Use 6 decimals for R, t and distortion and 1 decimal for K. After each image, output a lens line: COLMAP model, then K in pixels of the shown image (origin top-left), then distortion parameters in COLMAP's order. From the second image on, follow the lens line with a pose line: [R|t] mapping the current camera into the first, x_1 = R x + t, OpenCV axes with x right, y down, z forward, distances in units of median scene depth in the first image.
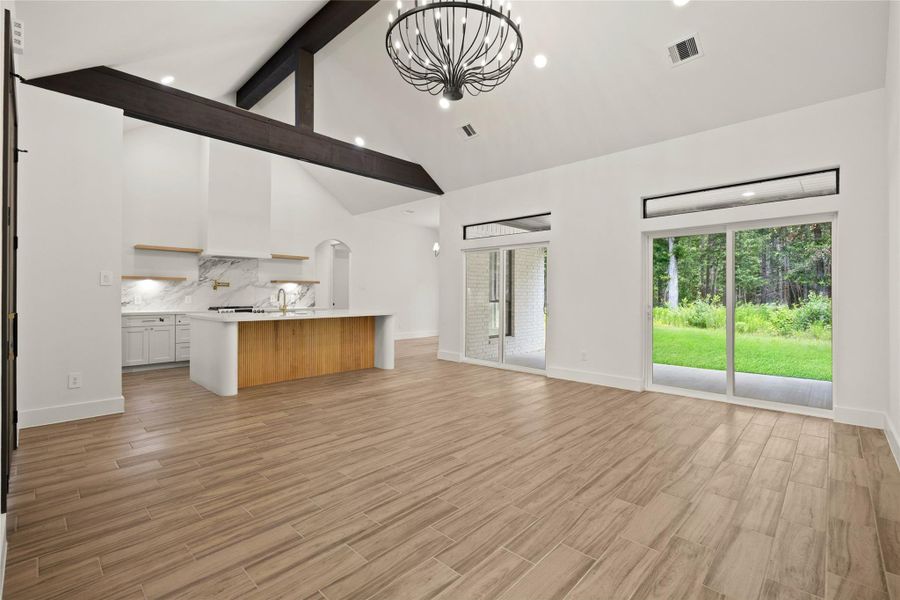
lens RADIAL K [[400.5, 0, 432.6], [0, 400.5, 294.4], [0, 0, 1]] dist [-0.009063, 0.000089]
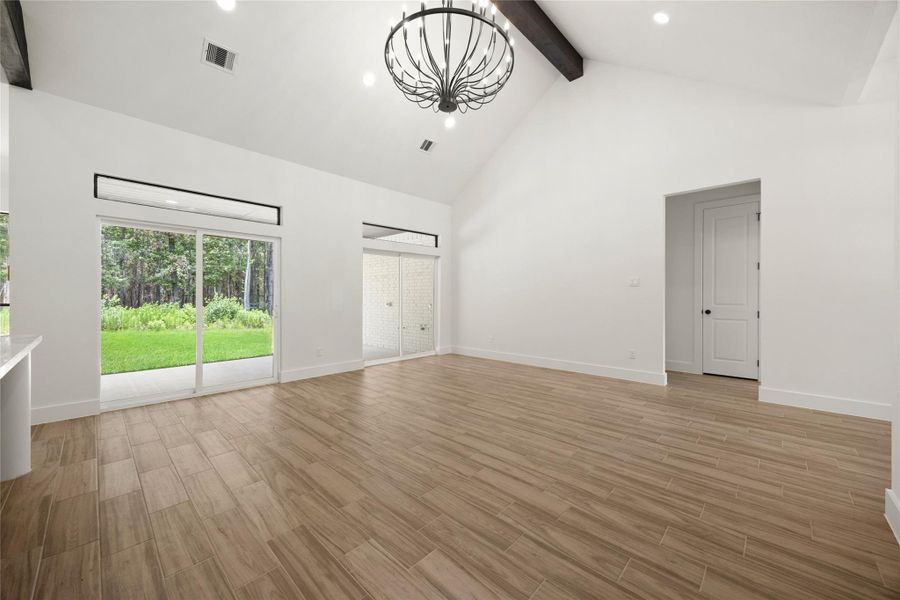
lens RADIAL K [[376.0, 0, 450.0], [0, 376.0, 300.0], [0, 0, 1]] dist [-0.000577, -0.000022]
pose [[-0.064402, -0.014260, 0.997822, -1.022738], [0.005303, 0.999879, 0.014631, 0.008732], [-0.997910, 0.006234, -0.064318, 1.169654]]
